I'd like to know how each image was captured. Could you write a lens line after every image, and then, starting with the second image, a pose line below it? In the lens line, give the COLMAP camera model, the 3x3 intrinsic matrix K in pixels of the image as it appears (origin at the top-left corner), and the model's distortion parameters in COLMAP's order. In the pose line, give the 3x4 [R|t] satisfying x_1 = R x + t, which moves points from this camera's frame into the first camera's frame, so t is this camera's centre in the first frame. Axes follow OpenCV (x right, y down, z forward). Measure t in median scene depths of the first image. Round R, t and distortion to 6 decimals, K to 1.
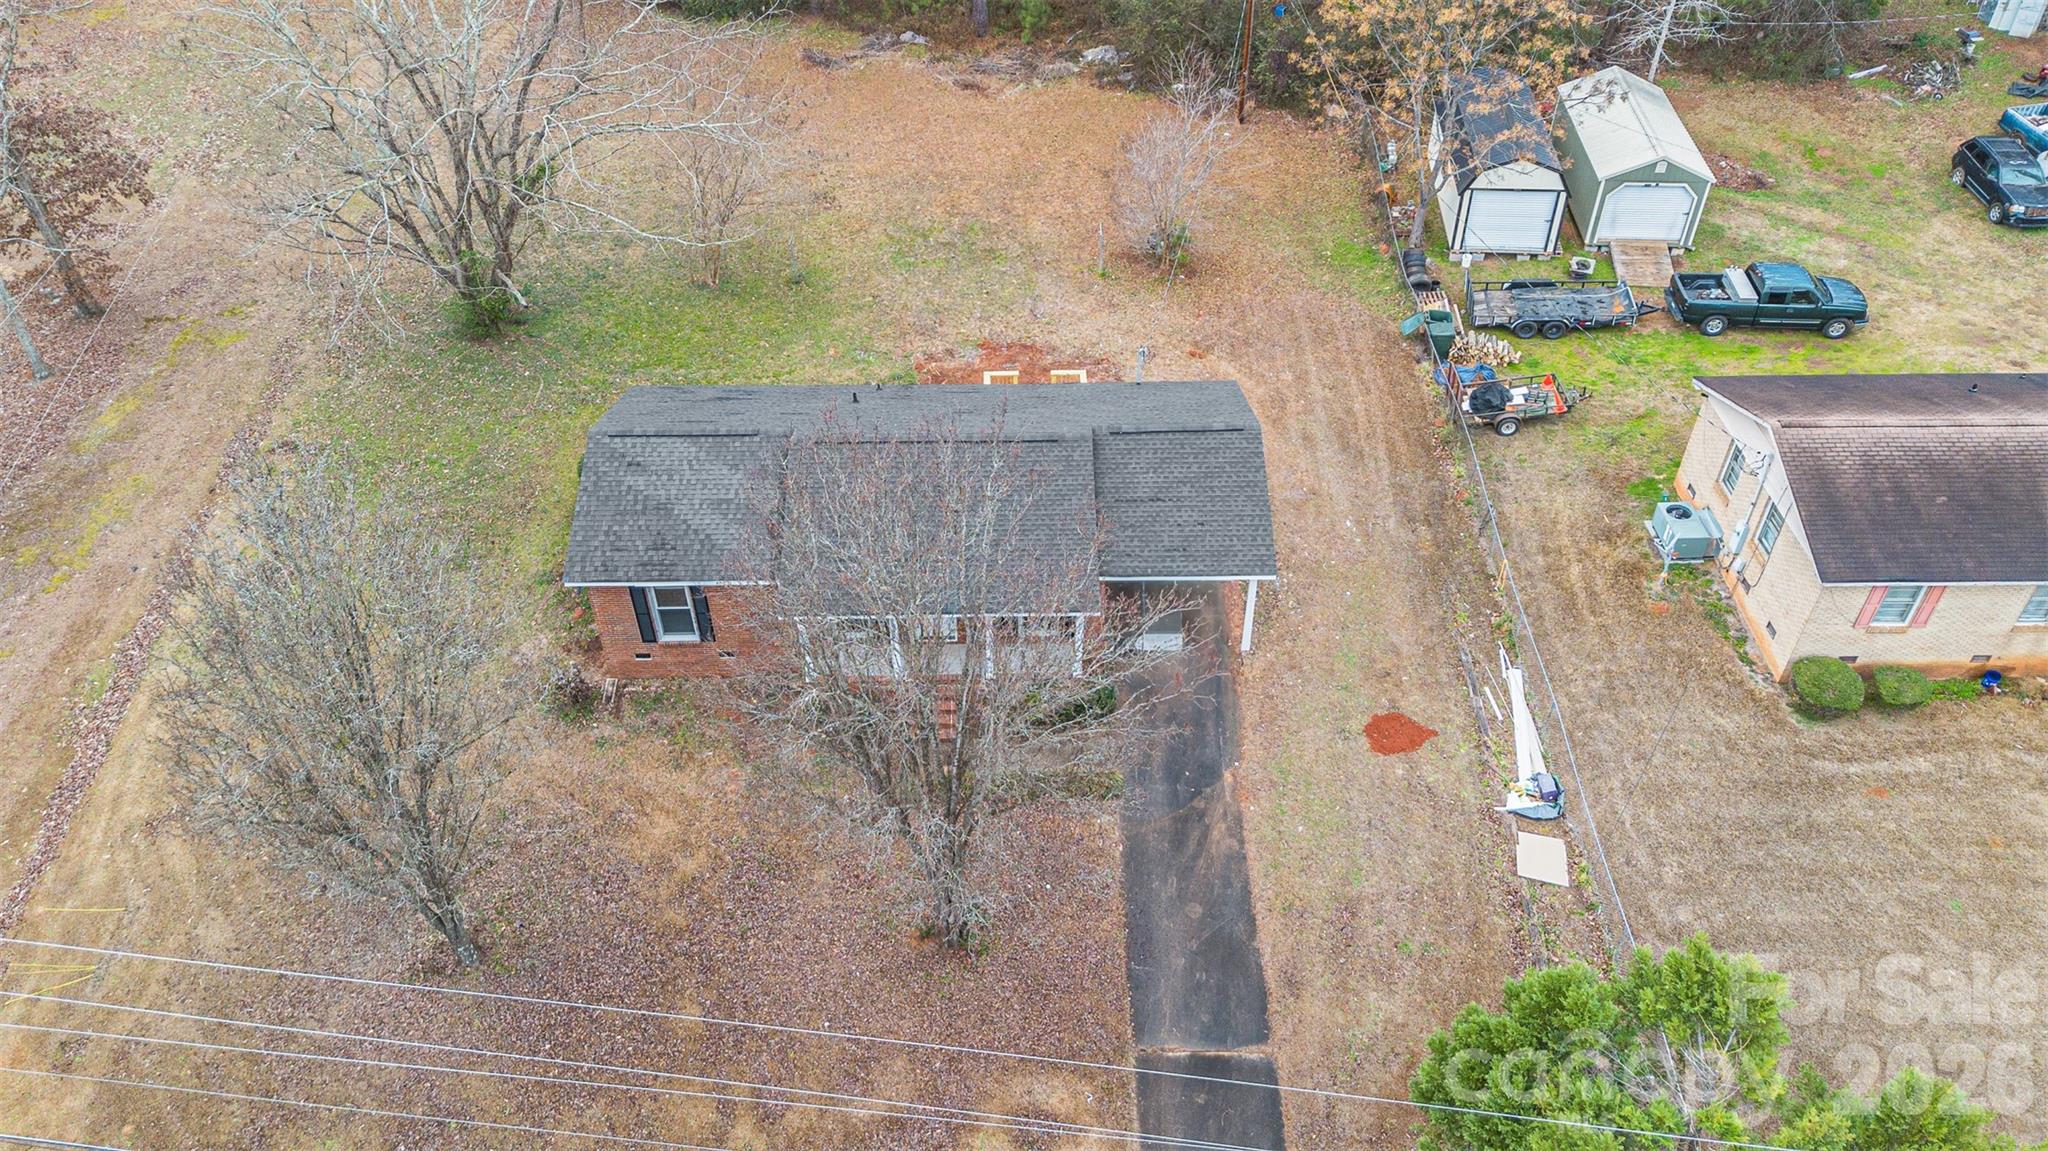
lens RADIAL K [[1453.9, 0, 1024.0], [0, 1453.9, 575.5], [0, 0, 1]] dist [0.045028, -0.040222]
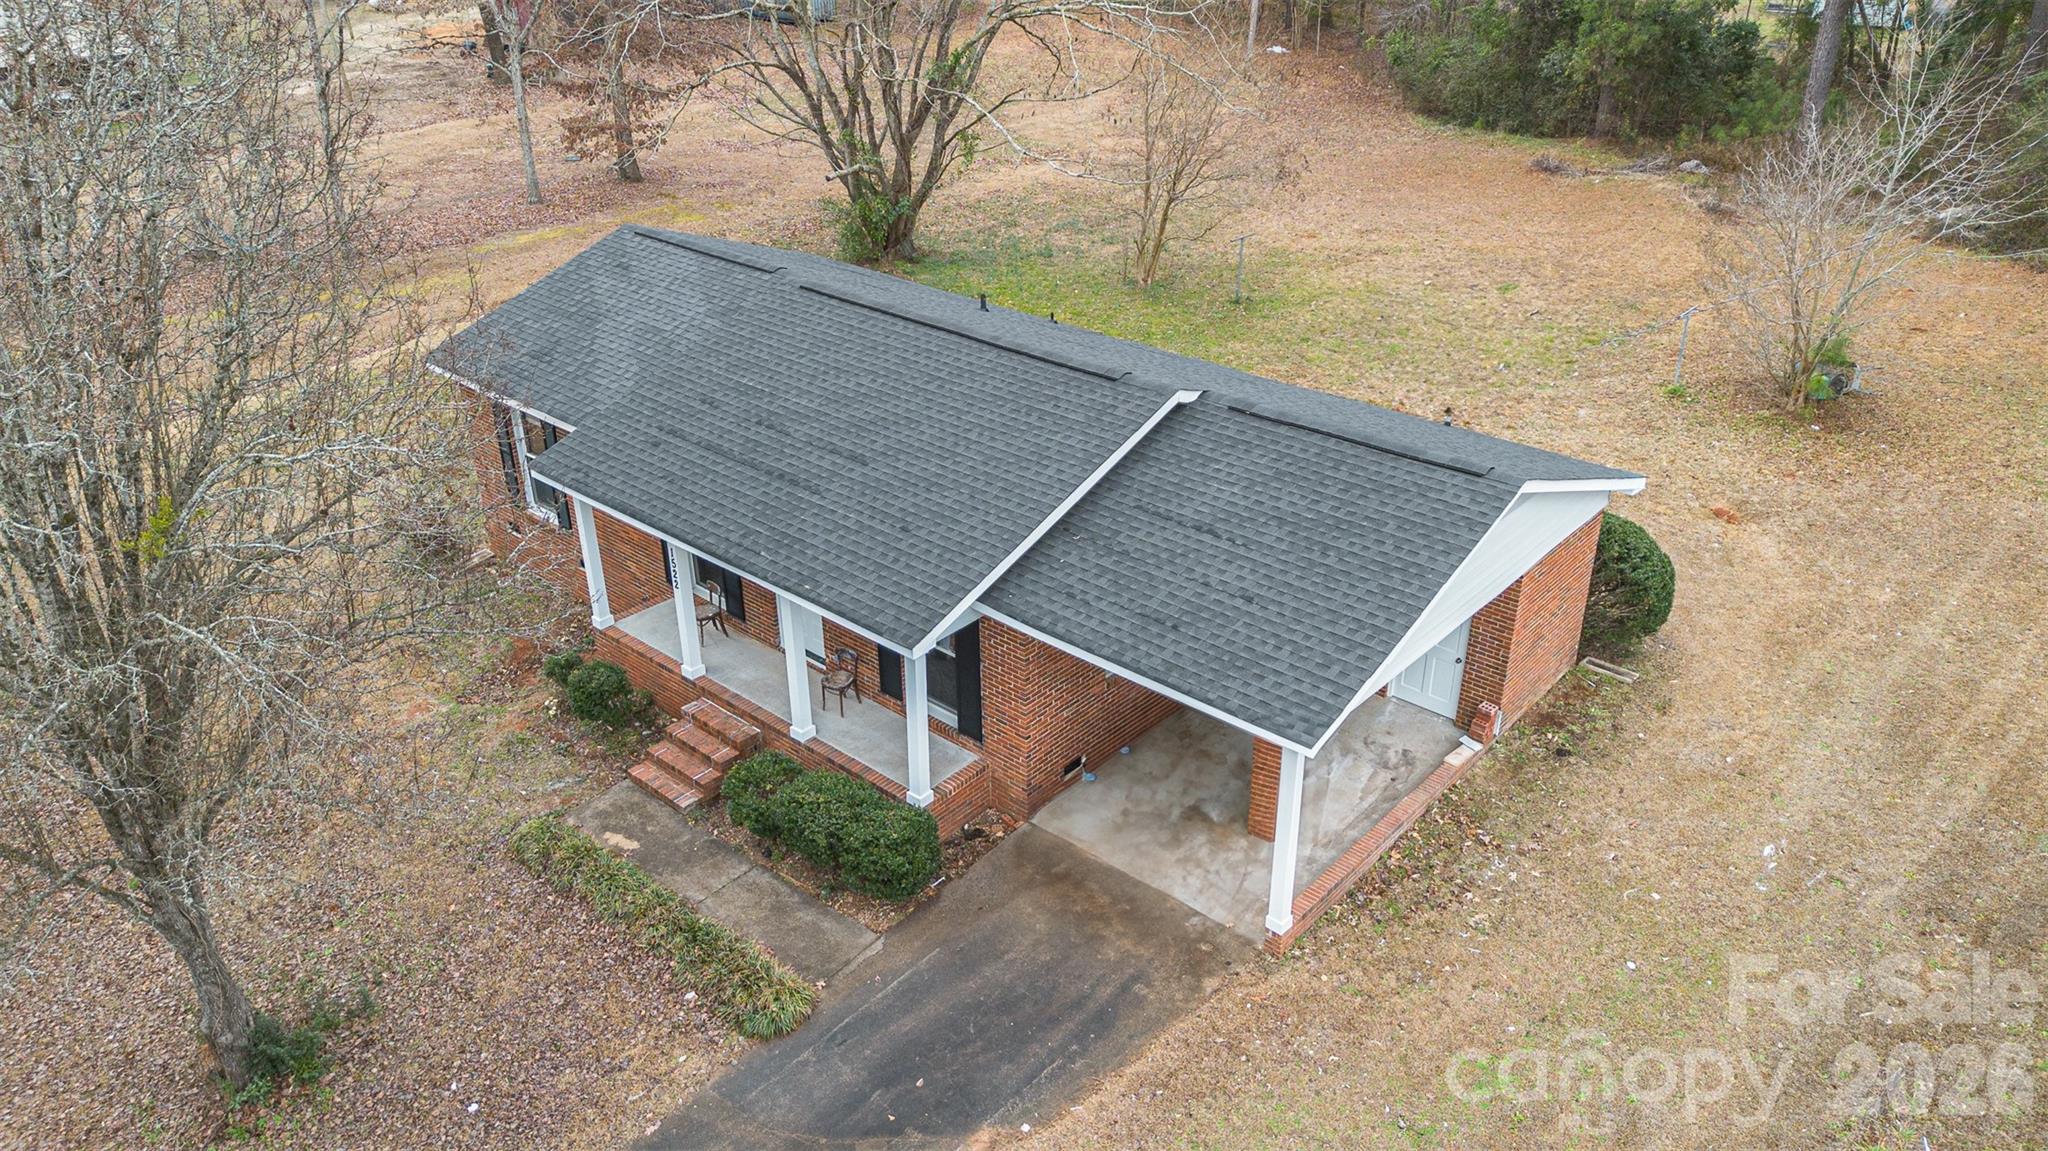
lens RADIAL K [[1453.9, 0, 1024.0], [0, 1453.9, 575.5], [0, 0, 1]] dist [0.045028, -0.040222]
pose [[0.742017, 0.317615, -0.590366, 0.260679], [-0.438592, 0.896018, -0.069201, 0.014867], [0.506999, 0.310278, 0.804164, 0.478721]]
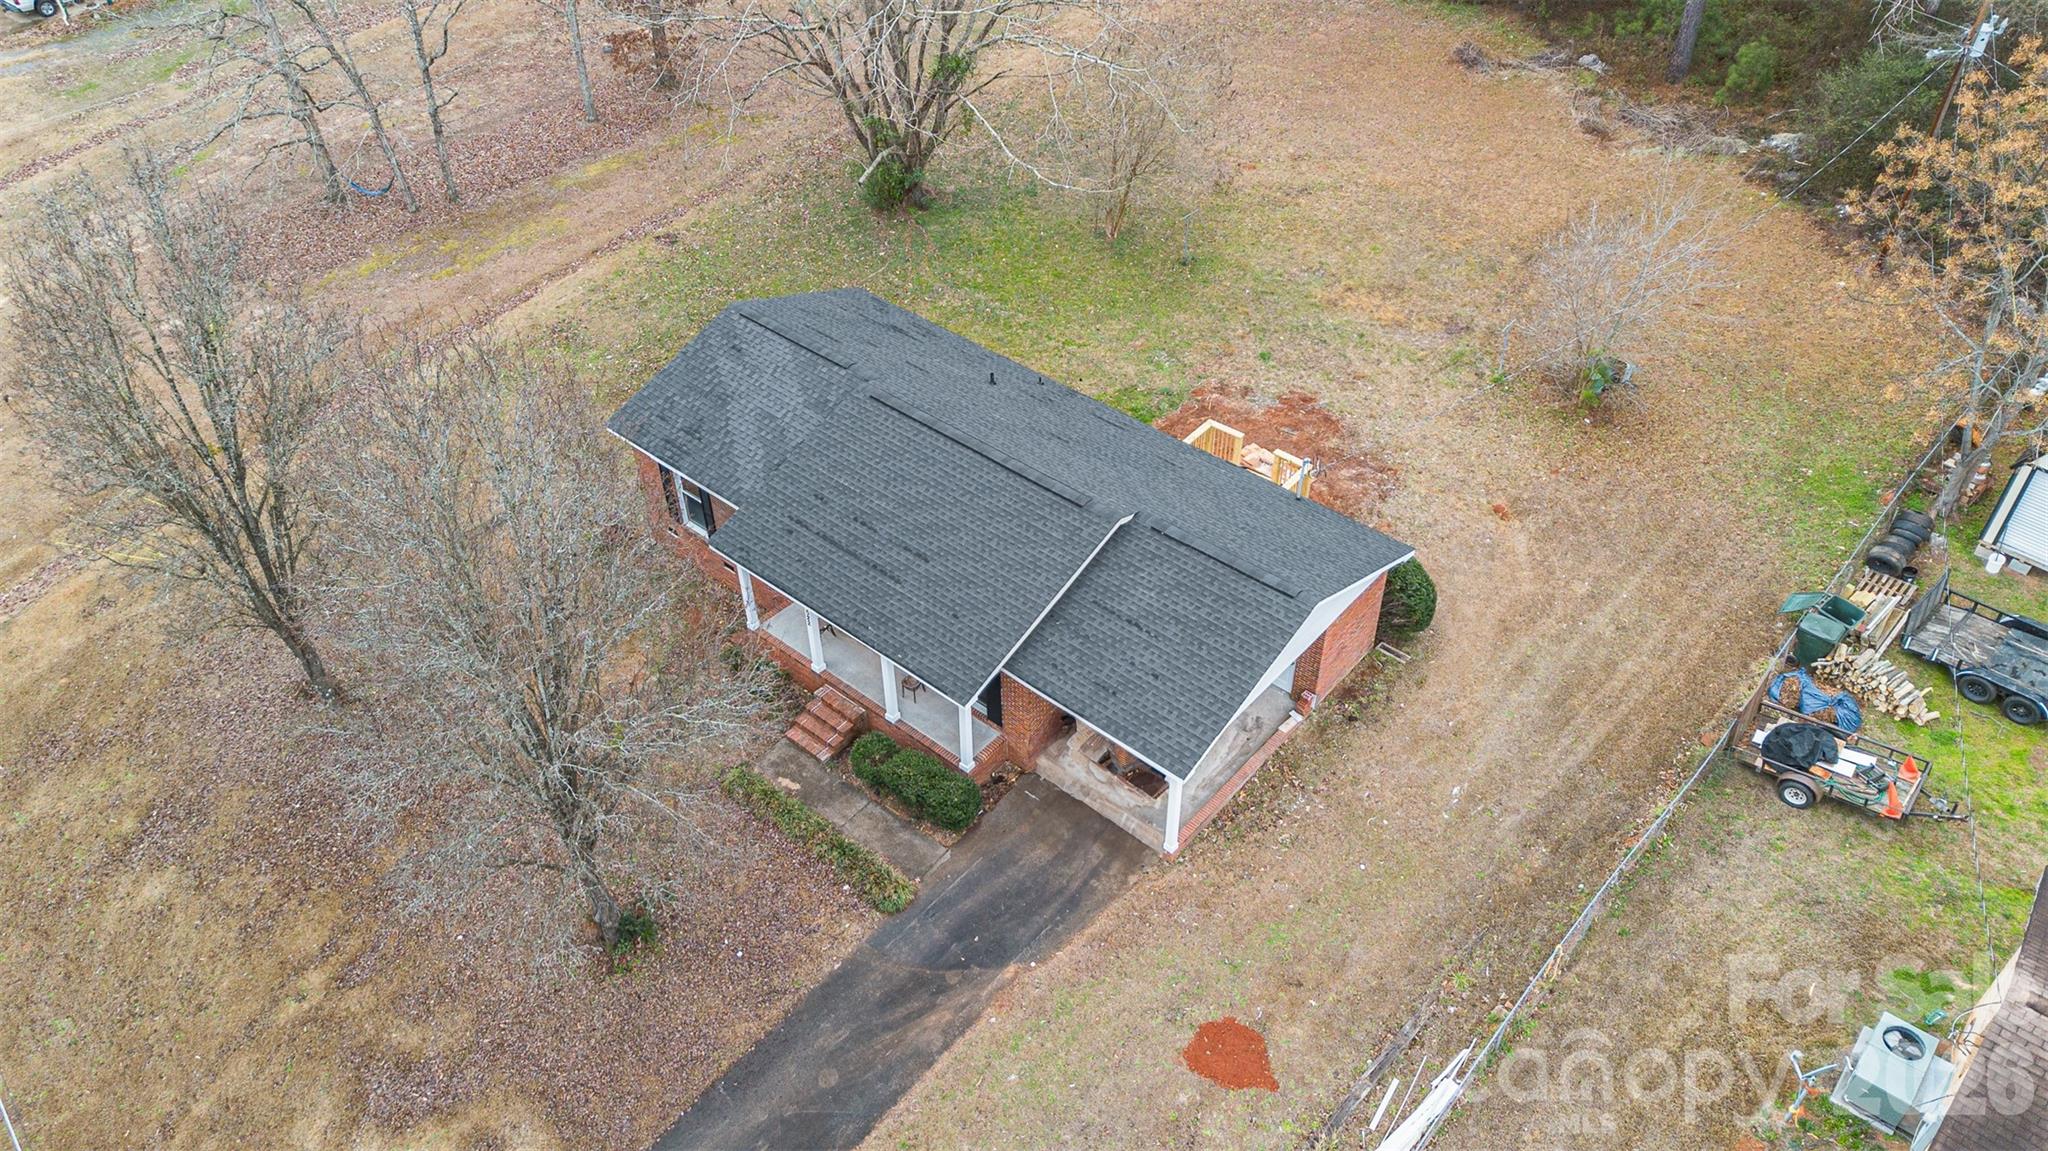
lens RADIAL K [[1449.6, 0, 1024.0], [0, 1449.6, 575.5], [0, 0, 1]] dist [0.072600, -0.084791]
pose [[0.753026, 0.436402, -0.492449, 0.337557], [-0.428357, 0.893232, 0.136551, -0.125851], [0.499462, 0.108118, 0.859563, 0.229370]]
